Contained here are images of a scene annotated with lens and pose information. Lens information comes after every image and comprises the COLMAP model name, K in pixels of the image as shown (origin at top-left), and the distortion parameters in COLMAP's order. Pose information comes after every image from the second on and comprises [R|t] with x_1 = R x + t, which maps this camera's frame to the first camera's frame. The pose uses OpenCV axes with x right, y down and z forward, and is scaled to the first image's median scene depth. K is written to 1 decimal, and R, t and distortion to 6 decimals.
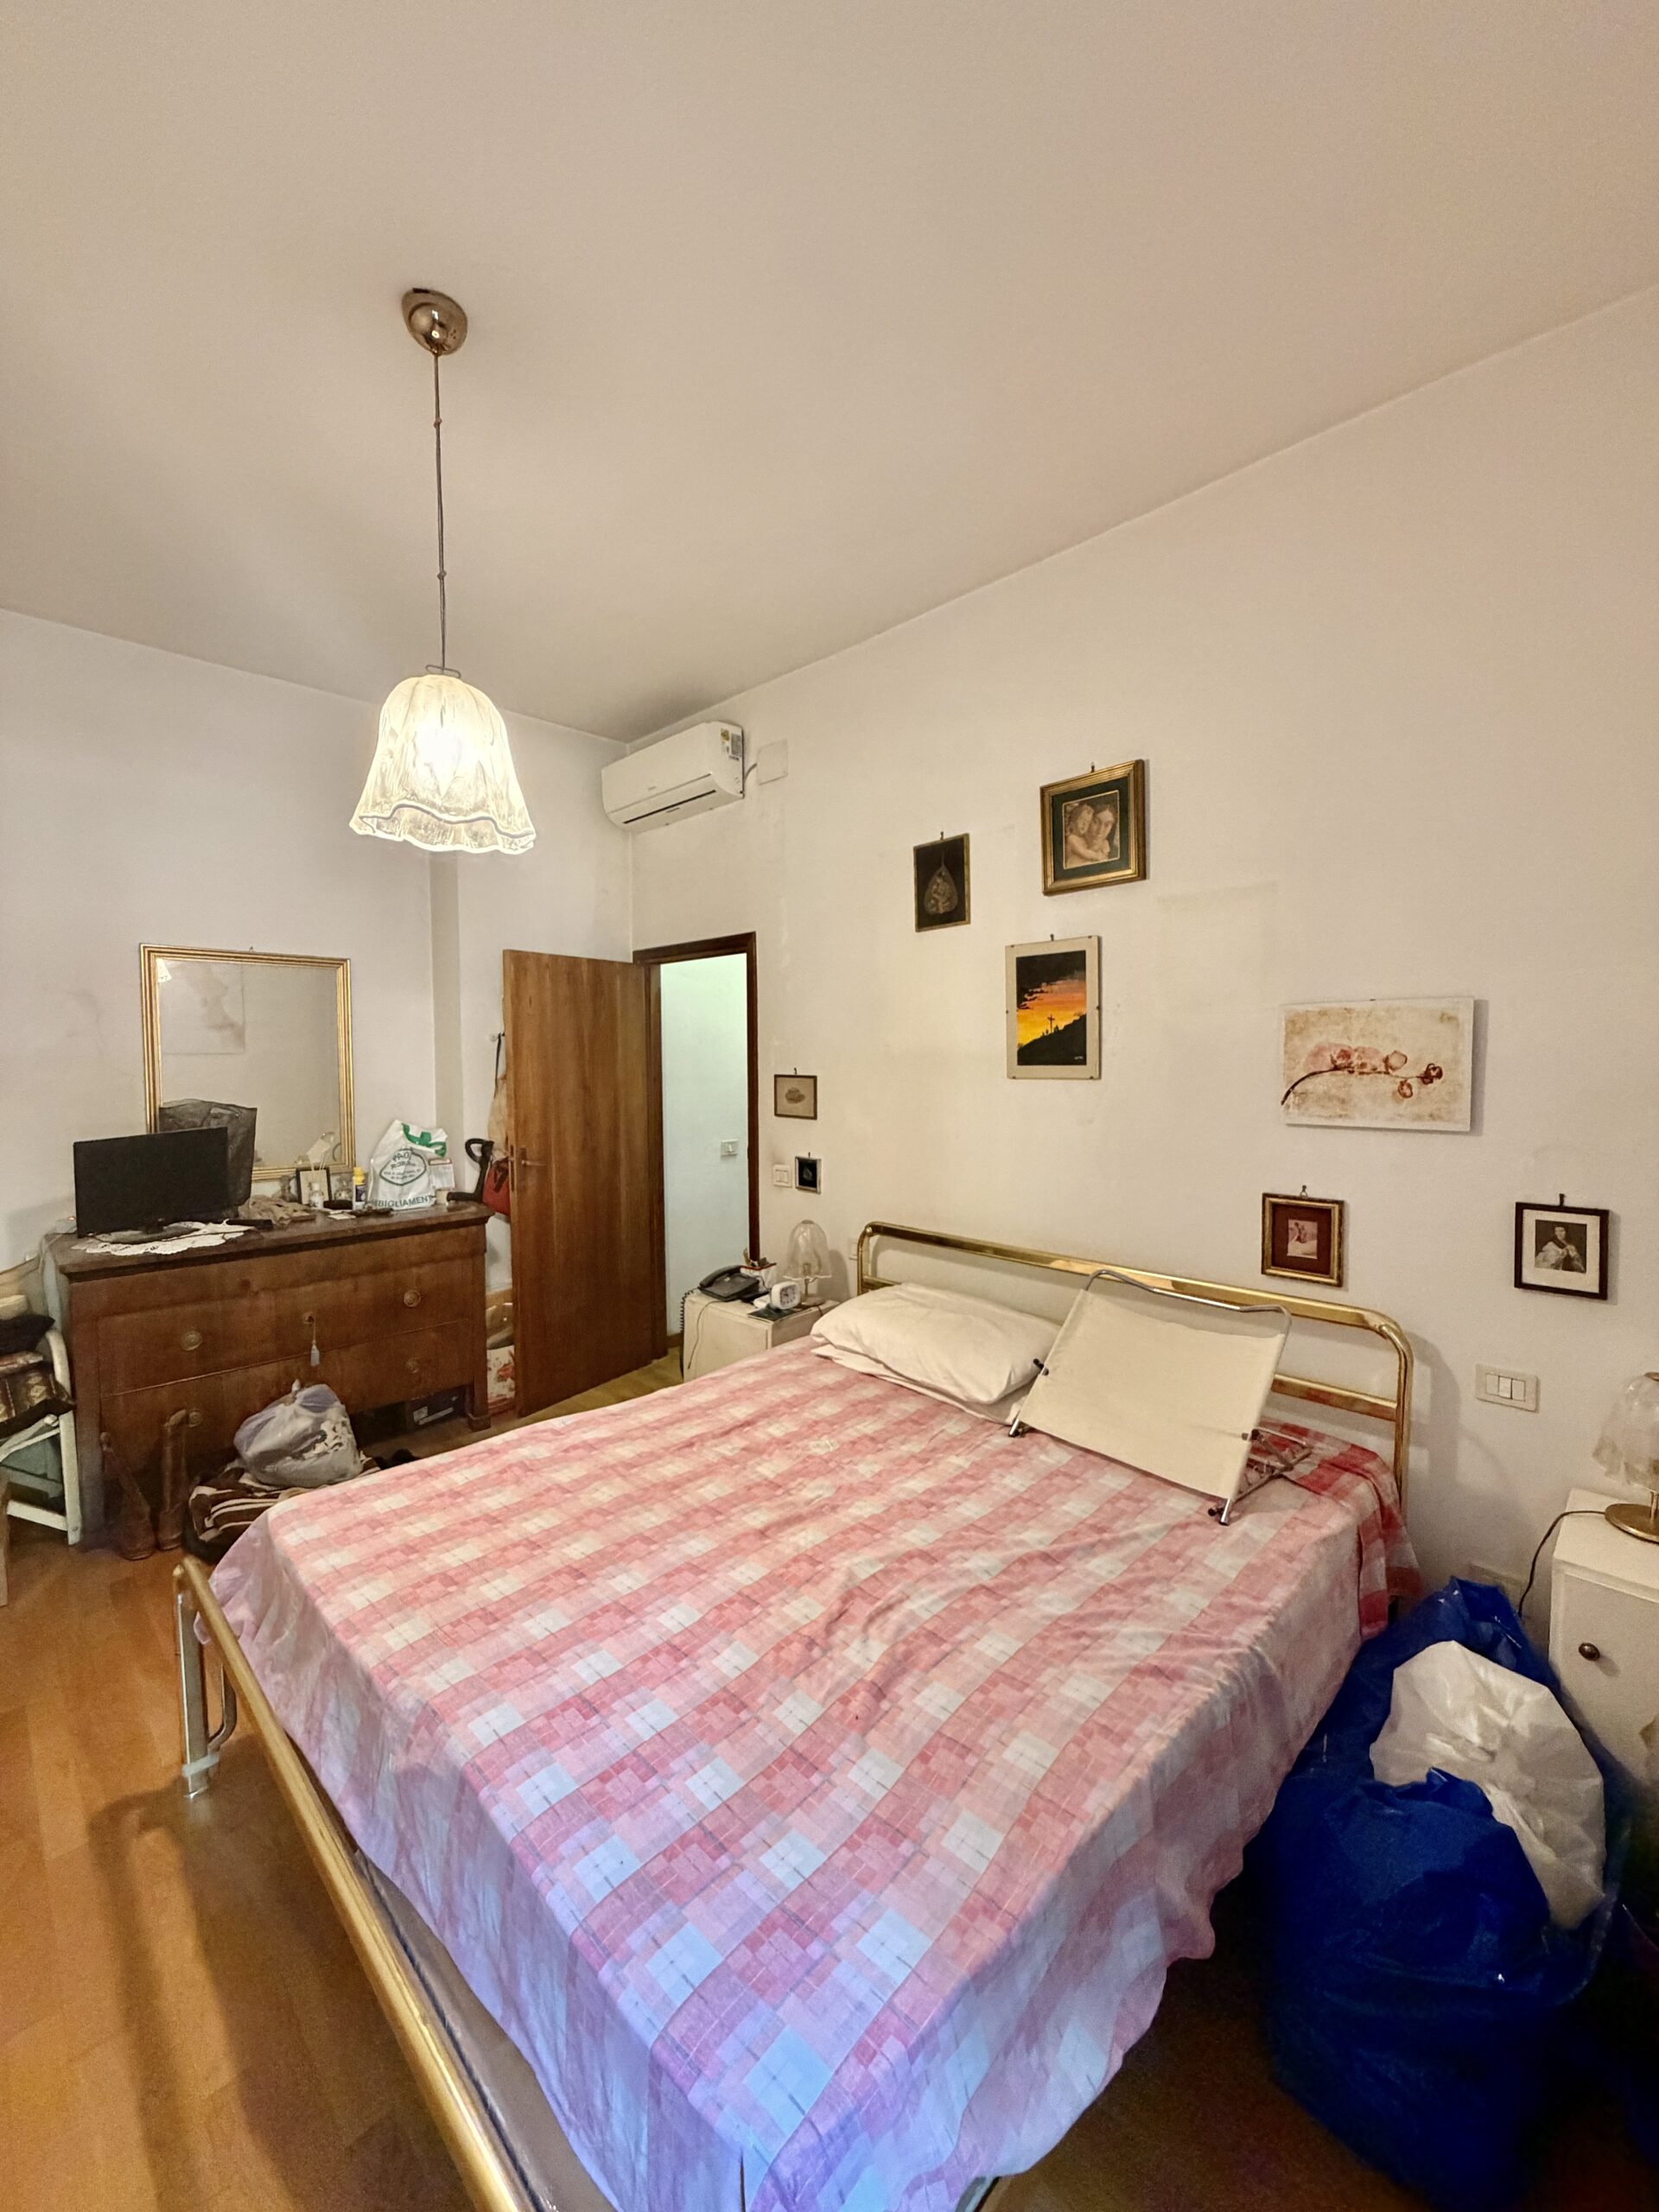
lens RADIAL K [[898.3, 0, 820.8], [0, 898.3, 1108.5], [0, 0, 1]] dist [0.001164, 0.000494]
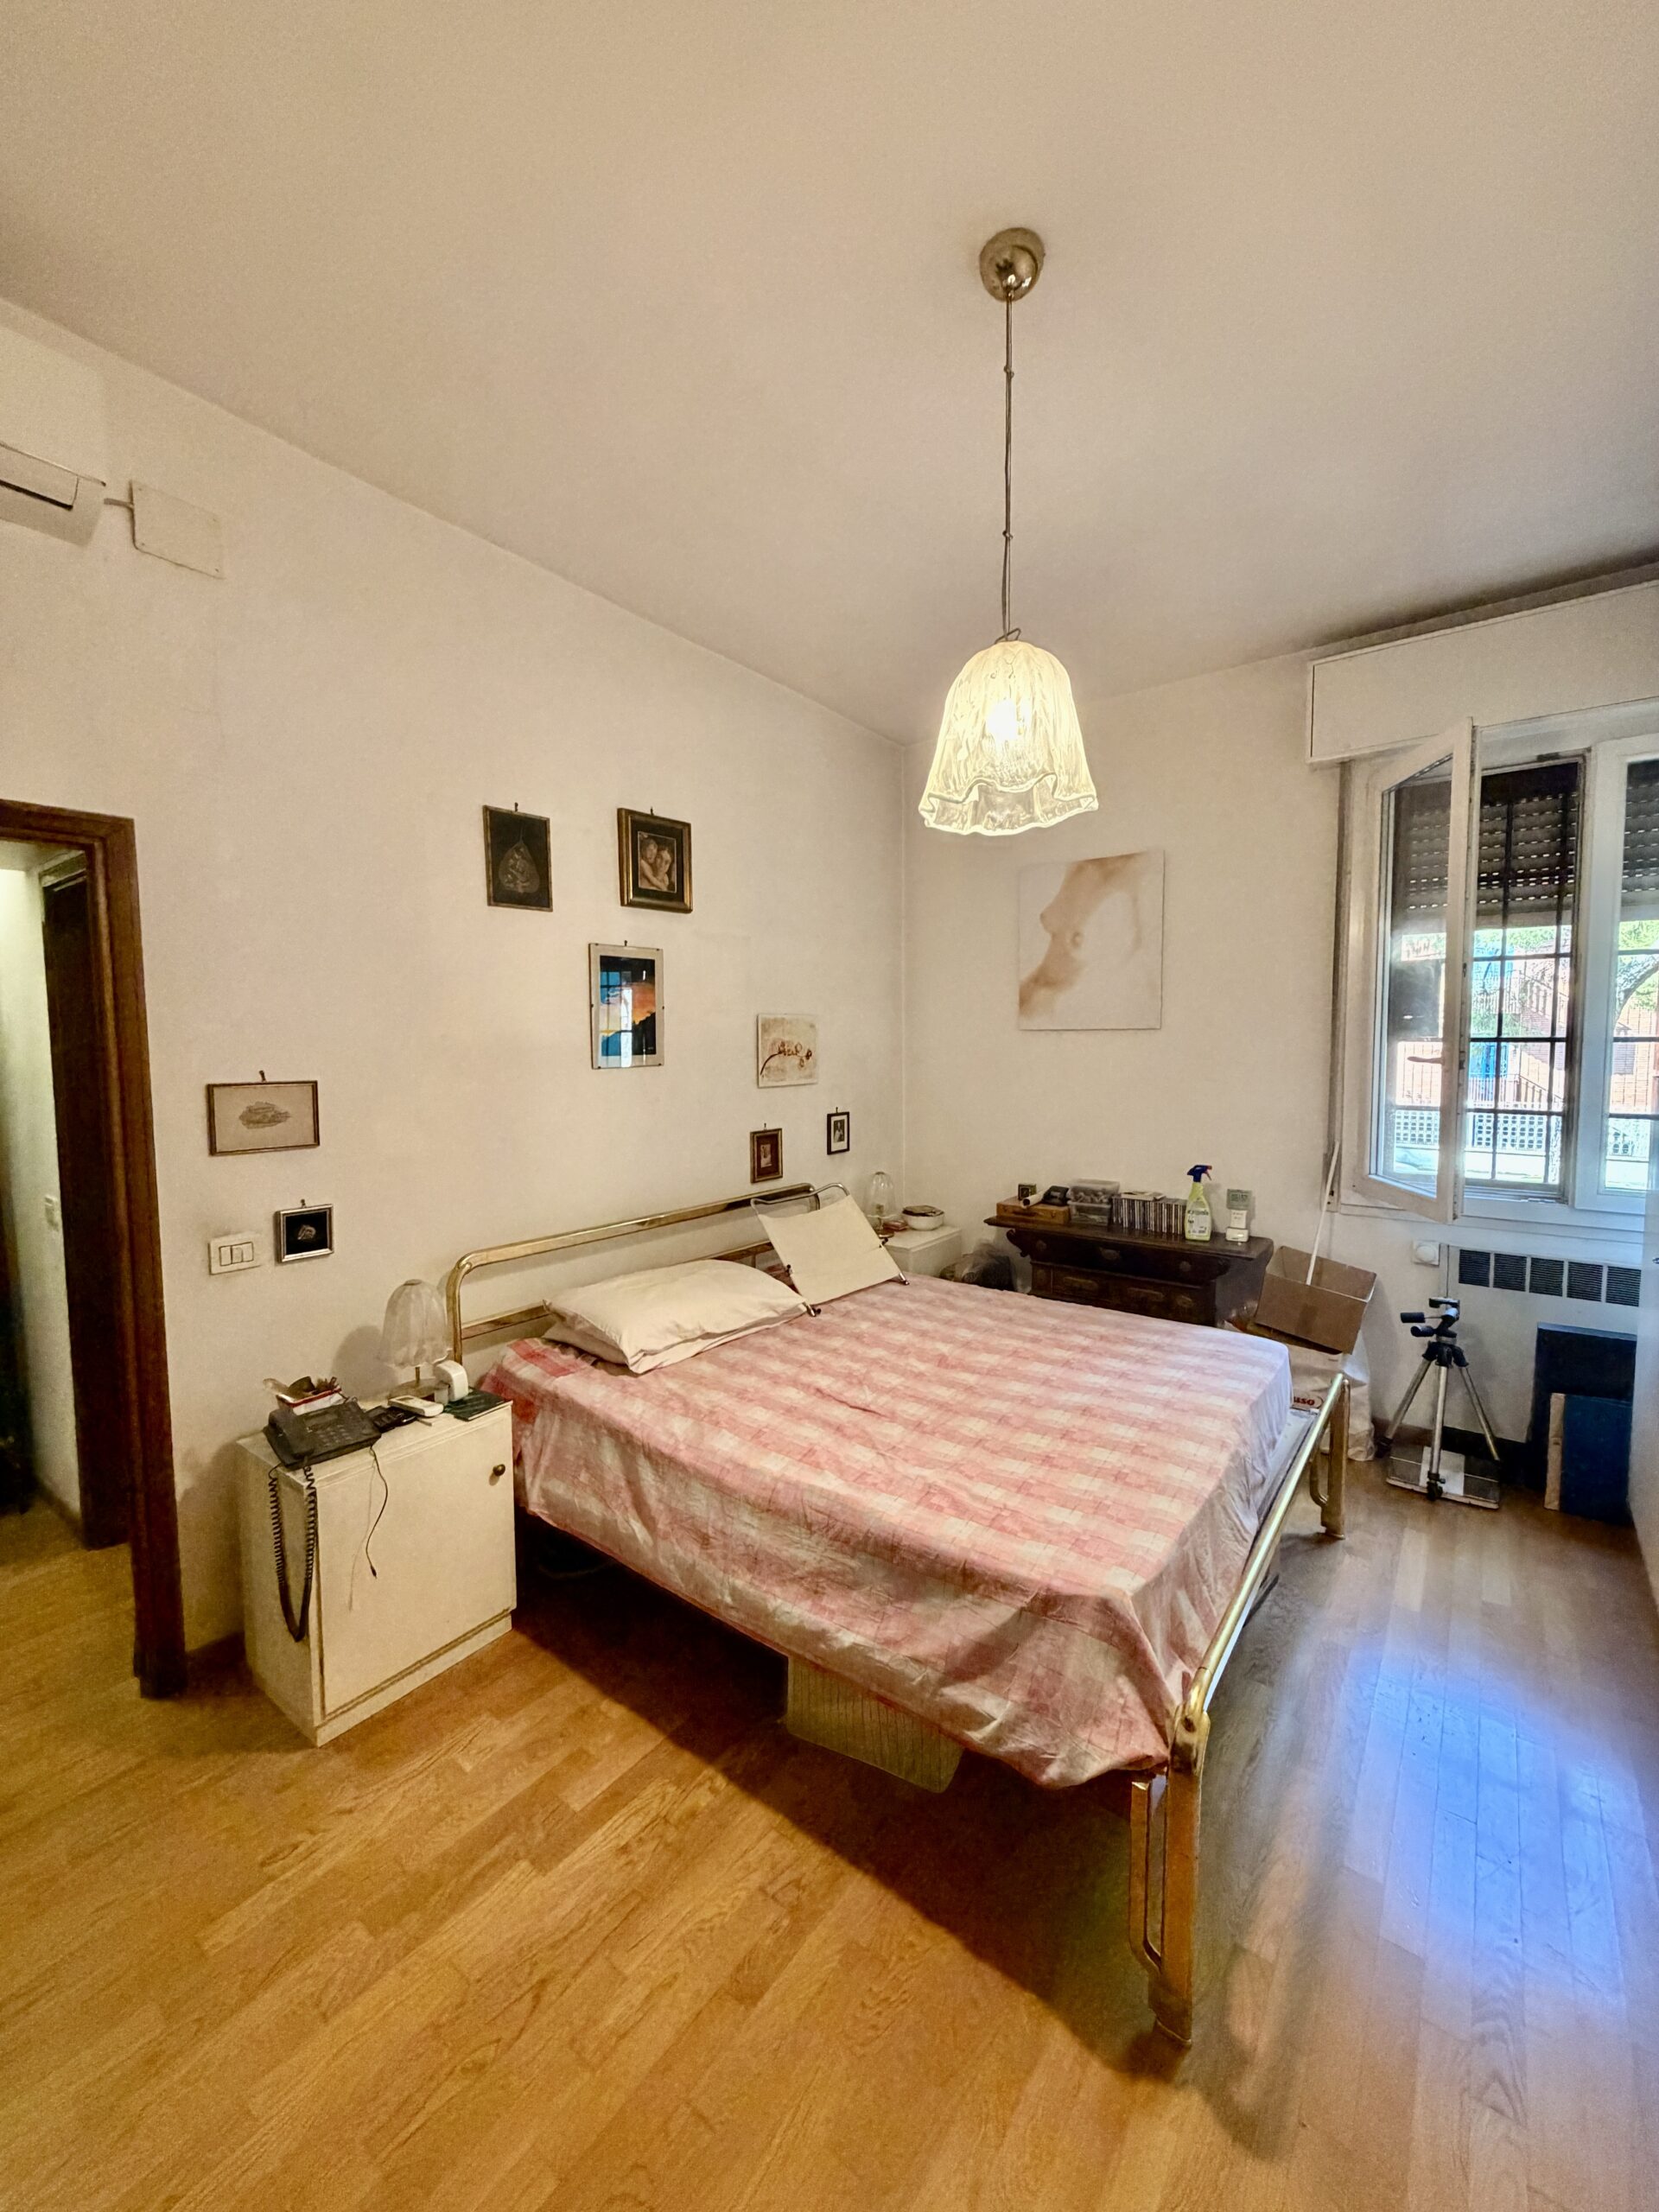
lens RADIAL K [[898.3, 0, 833.3], [0, 898.3, 1109.8], [0, 0, 1]] dist [0.001164, 0.000494]
pose [[-0.162494, -0.068277, 0.984344, -1.245669], [0.068159, 0.994443, 0.080229, -0.071569], [-0.984353, 0.080129, -0.156938, 1.260756]]
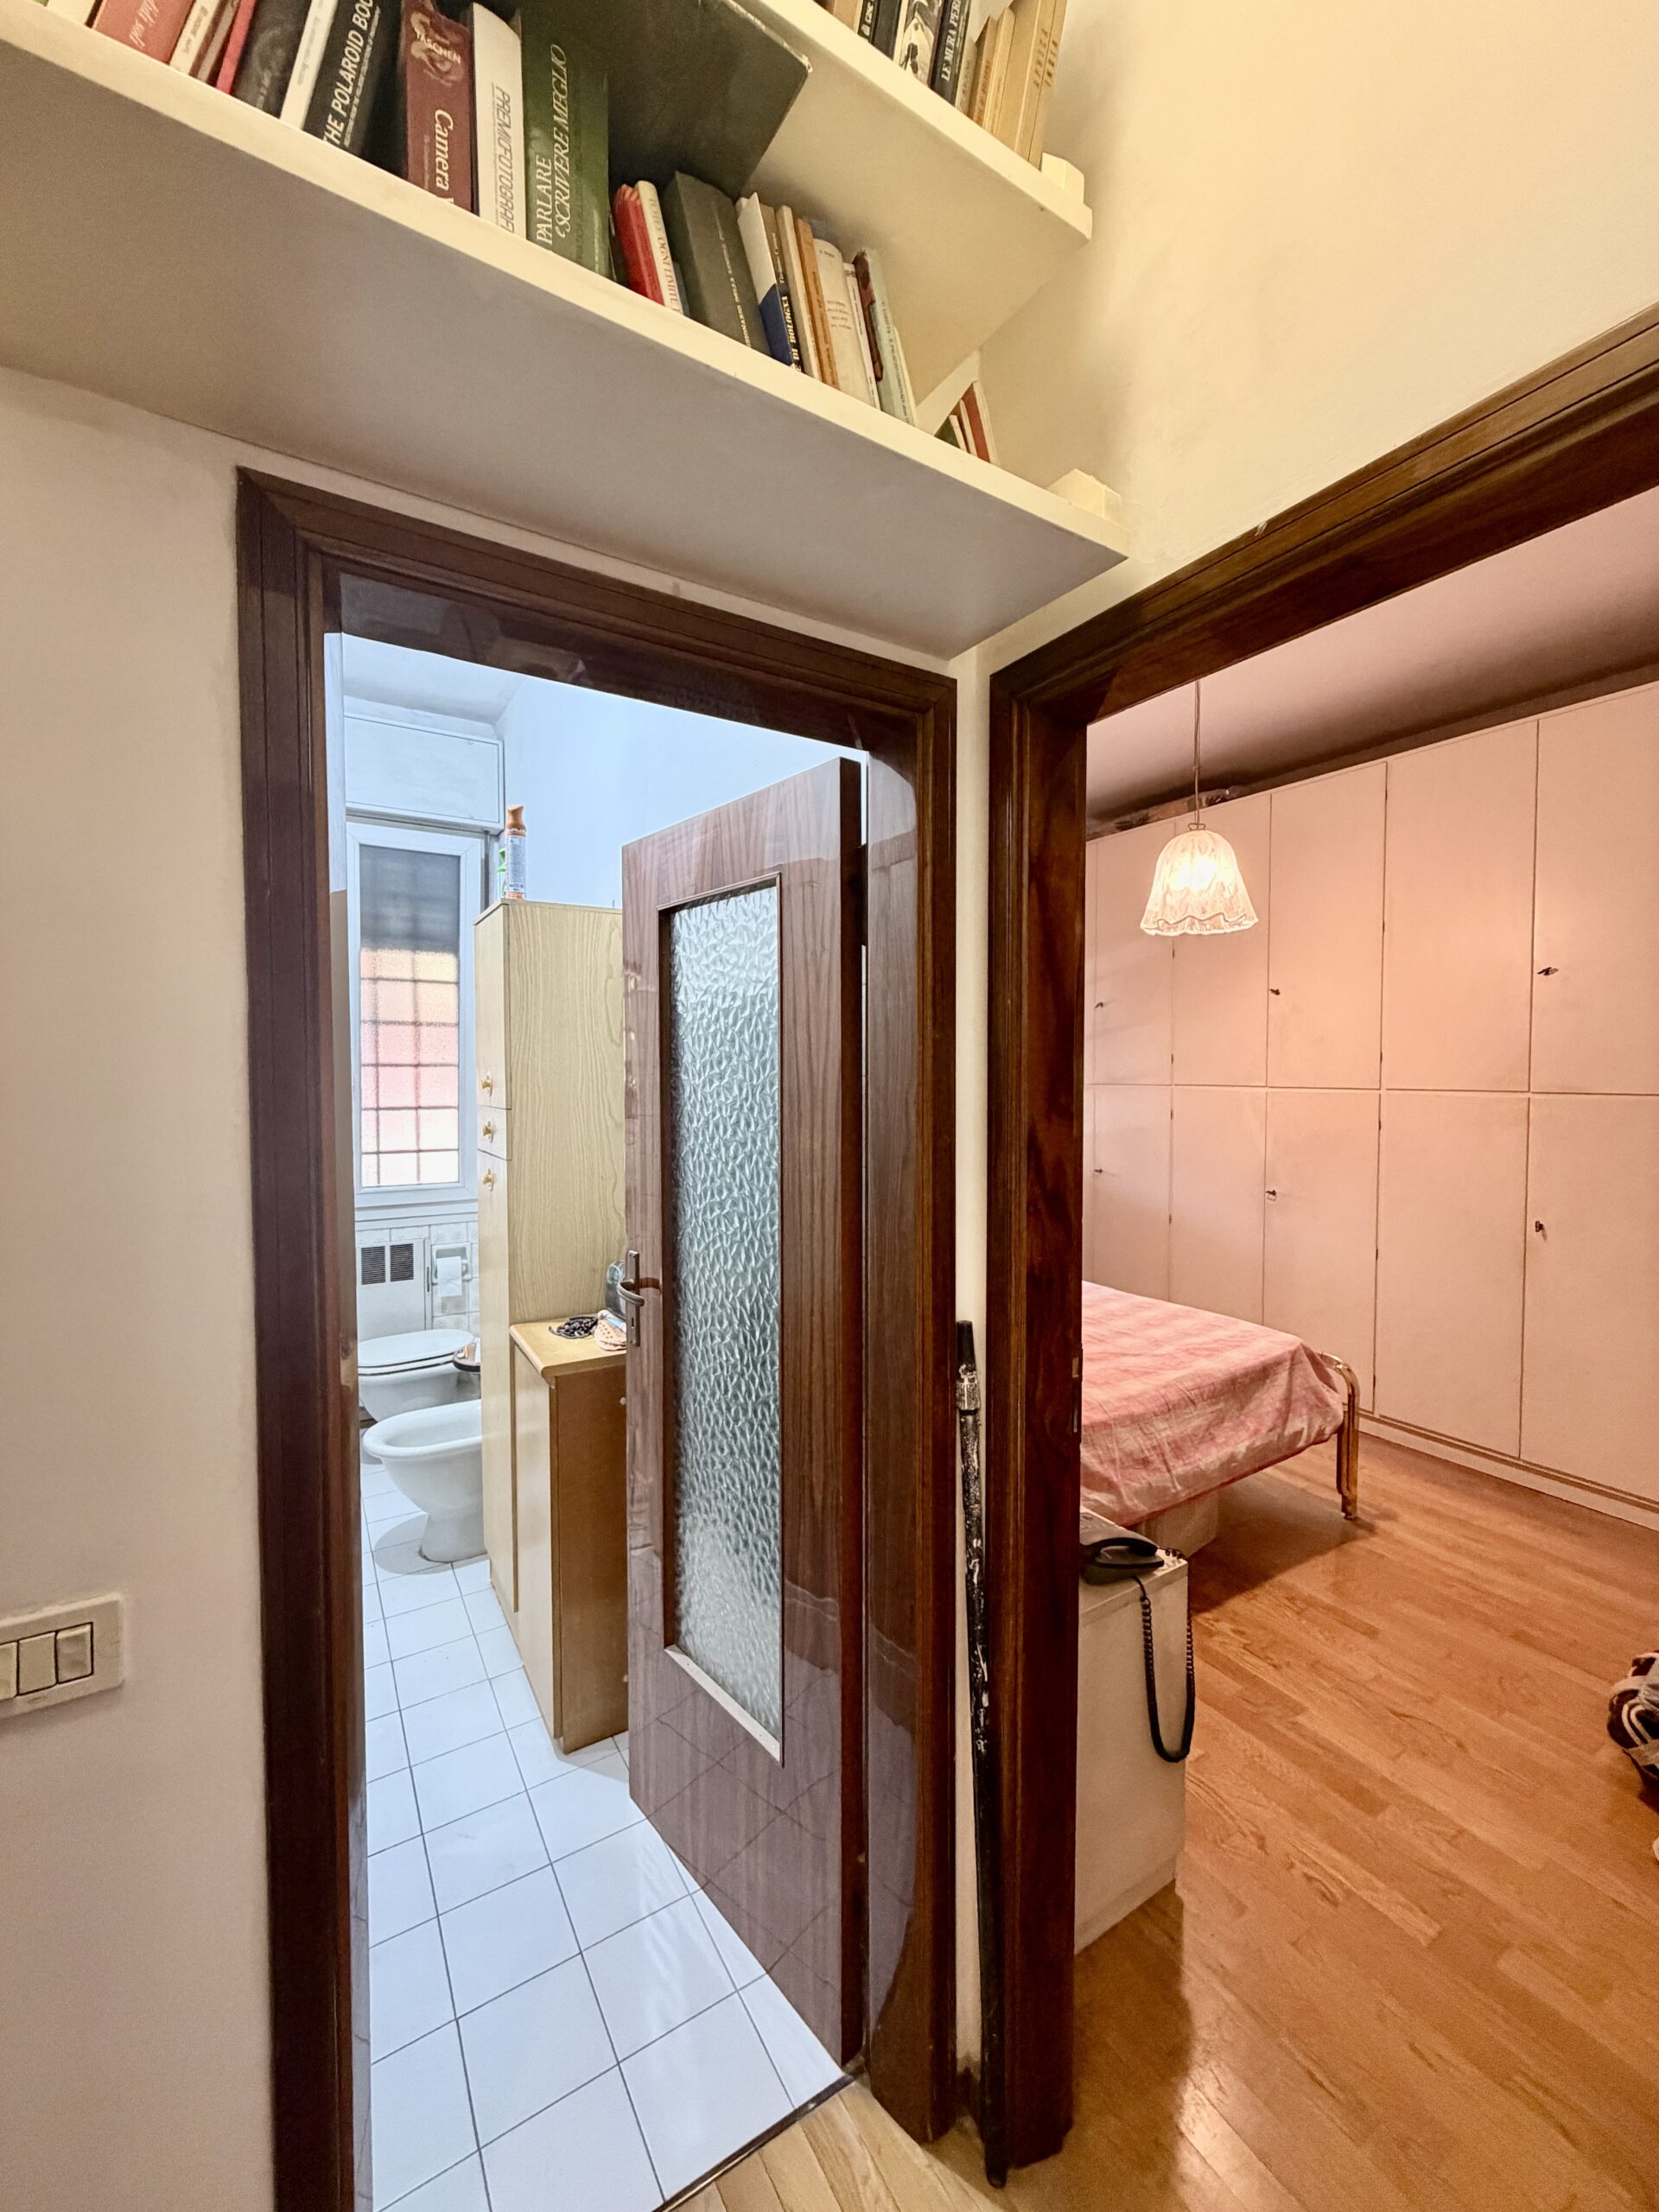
lens RADIAL K [[898.3, 0, 811.6], [0, 898.3, 1108.8], [0, 0, 1]] dist [0.001164, 0.000494]
pose [[-0.980167, 0.002703, 0.198157, -0.047933], [0.023145, 0.994625, 0.100920, -0.148923], [-0.196819, 0.103505, -0.974961, 2.554920]]
